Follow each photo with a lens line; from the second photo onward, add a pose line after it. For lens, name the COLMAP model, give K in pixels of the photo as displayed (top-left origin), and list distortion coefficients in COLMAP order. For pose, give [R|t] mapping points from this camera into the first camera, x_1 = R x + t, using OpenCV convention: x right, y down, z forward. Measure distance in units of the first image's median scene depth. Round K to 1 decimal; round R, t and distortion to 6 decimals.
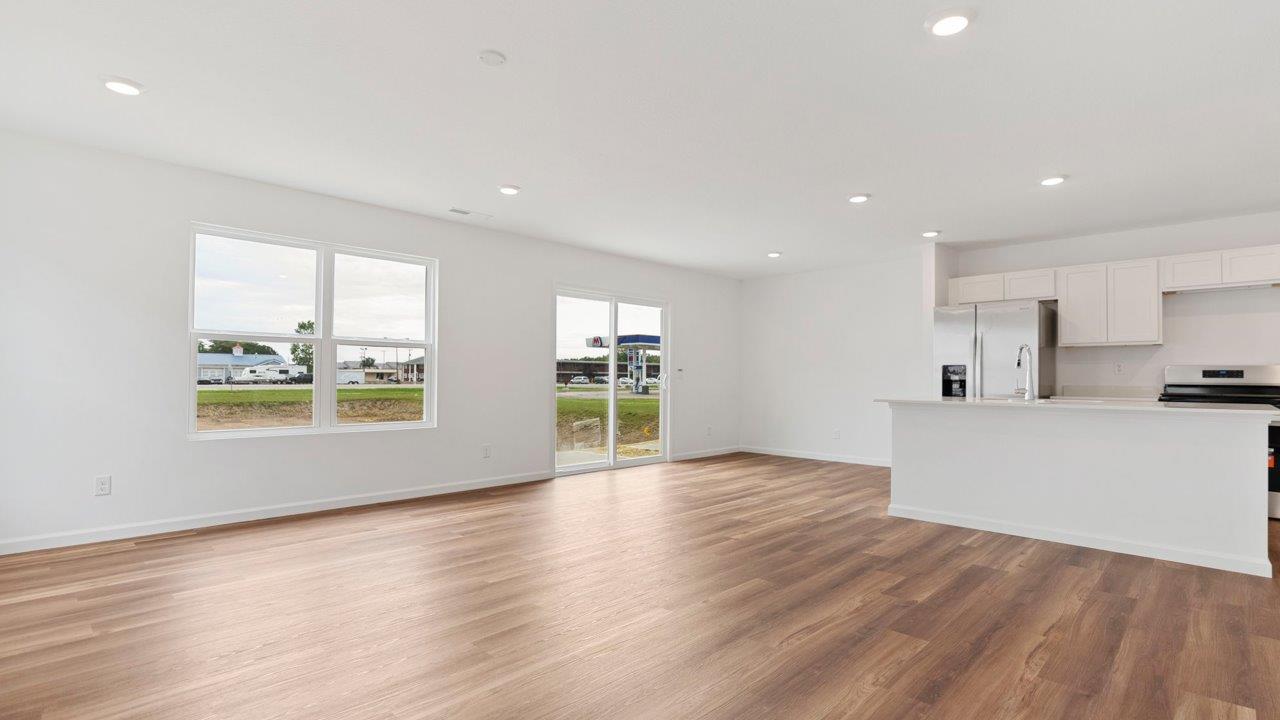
lens RADIAL K [[611.9, 0, 645.0], [0, 611.9, 364.4], [0, 0, 1]] dist [-0.010833, 0.004936]
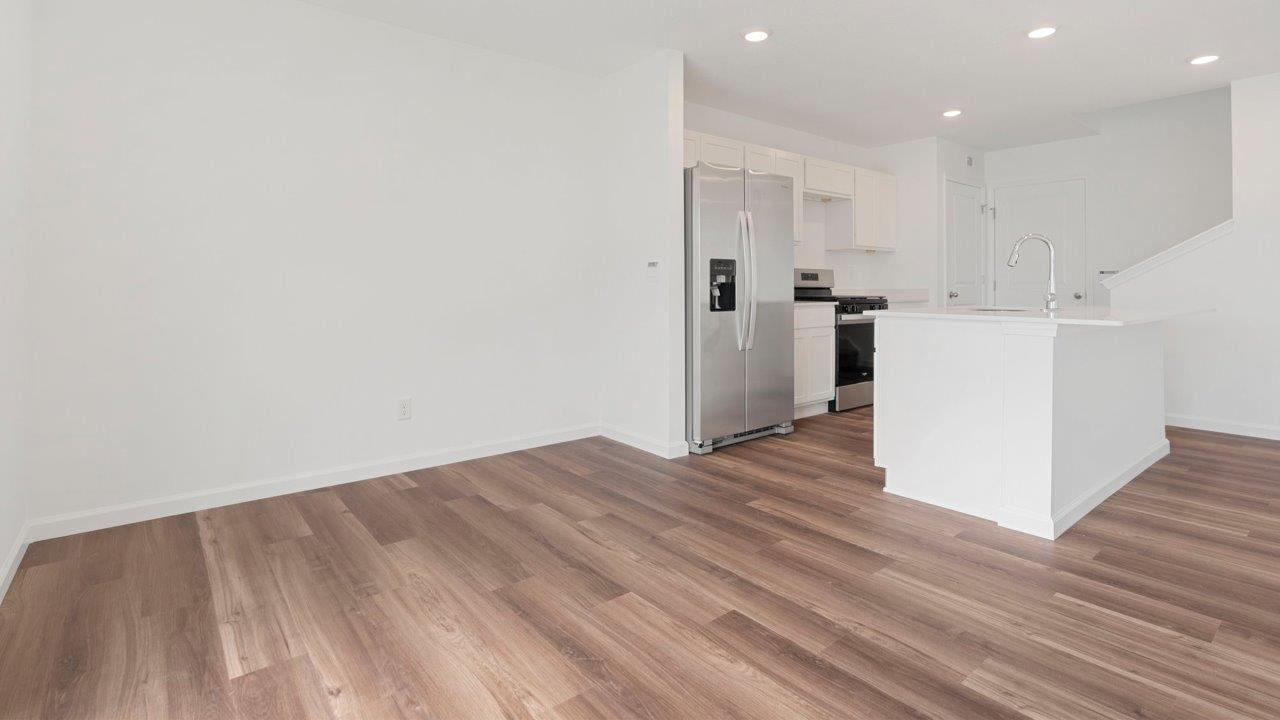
lens RADIAL K [[611.9, 0, 647.9], [0, 611.9, 281.7], [0, 0, 1]] dist [-0.010833, 0.004936]
pose [[0.117539, -0.001436, 0.993067, -0.132732], [-0.023628, 0.999712, 0.004242, 0.023828], [-0.992787, -0.023963, 0.117471, 1.027666]]
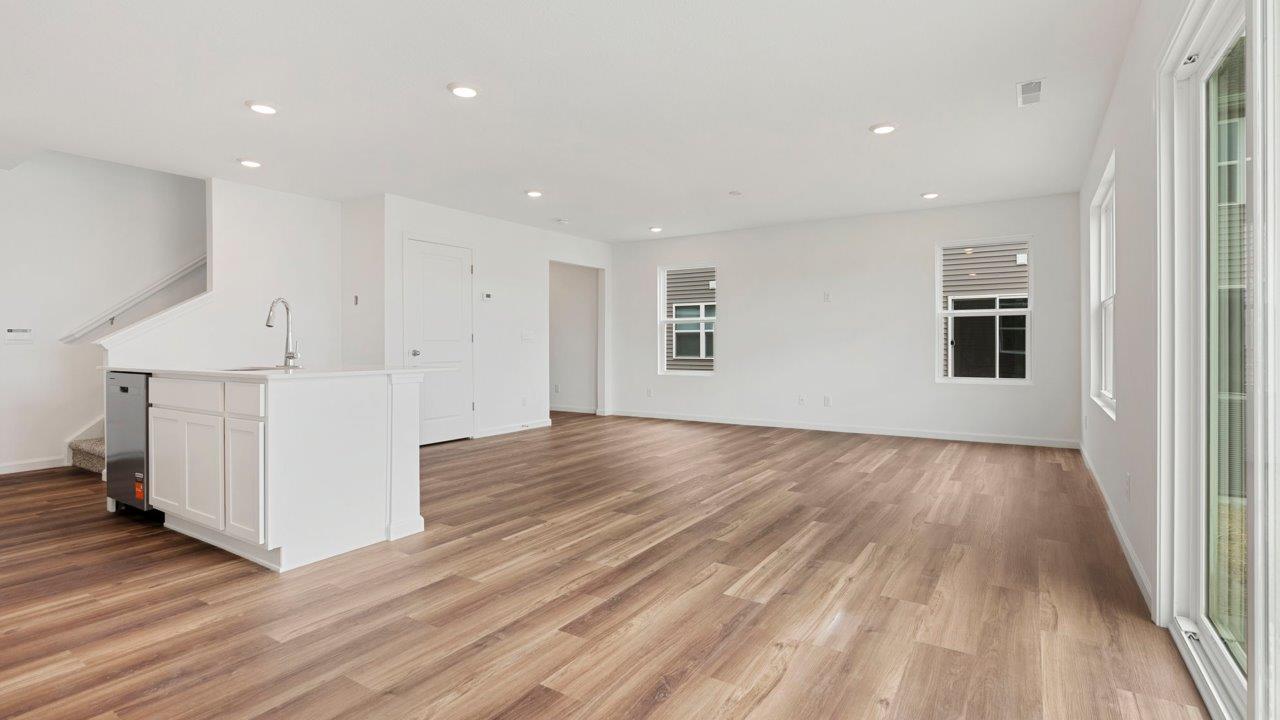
lens RADIAL K [[611.9, 0, 630.5], [0, 611.9, 340.1], [0, 0, 1]] dist [-0.010833, 0.004936]
pose [[-0.984135, -0.003767, -0.177381, 0.227221], [0.001585, 0.999548, -0.030020, 0.035285], [0.177414, -0.029824, -0.983684, 1.401532]]
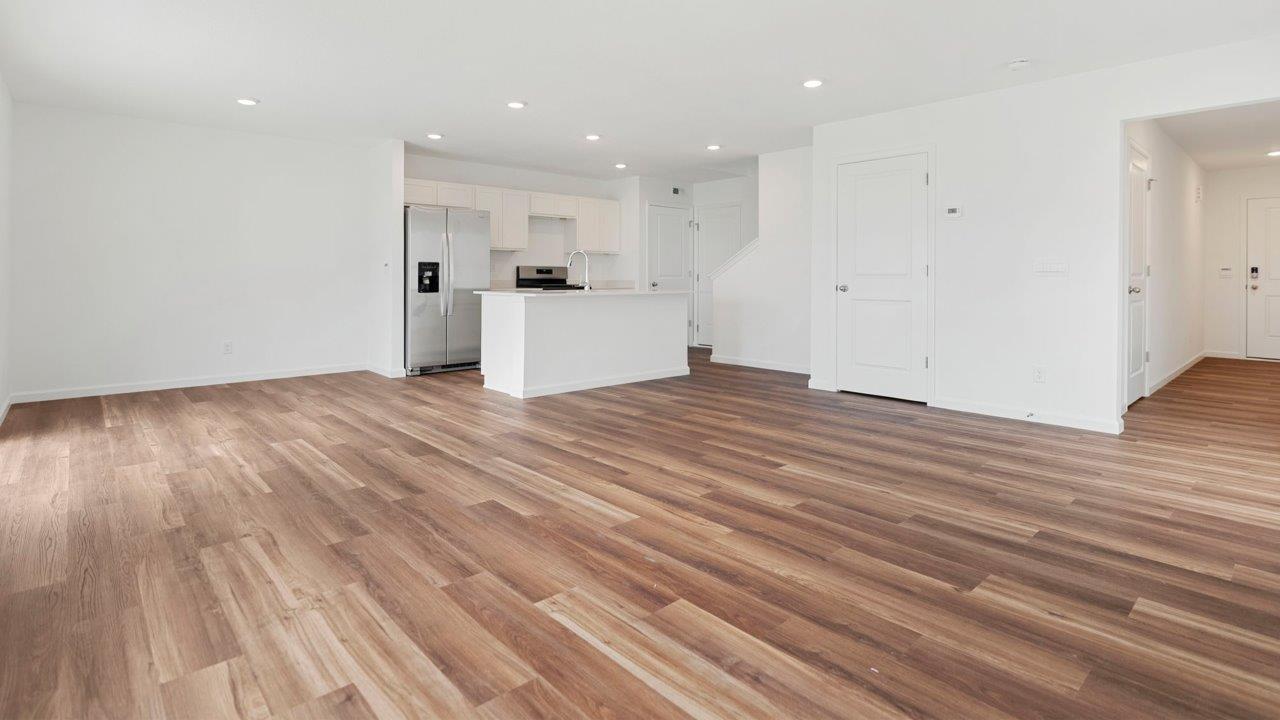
lens RADIAL K [[611.9, 0, 654.4], [0, 611.9, 302.6], [0, 0, 1]] dist [-0.010833, 0.004936]
pose [[0.048114, -0.049614, 0.997609, -0.559601], [-0.027510, 0.998321, 0.050976, 0.006506], [-0.998463, -0.029897, 0.046668, 0.566962]]
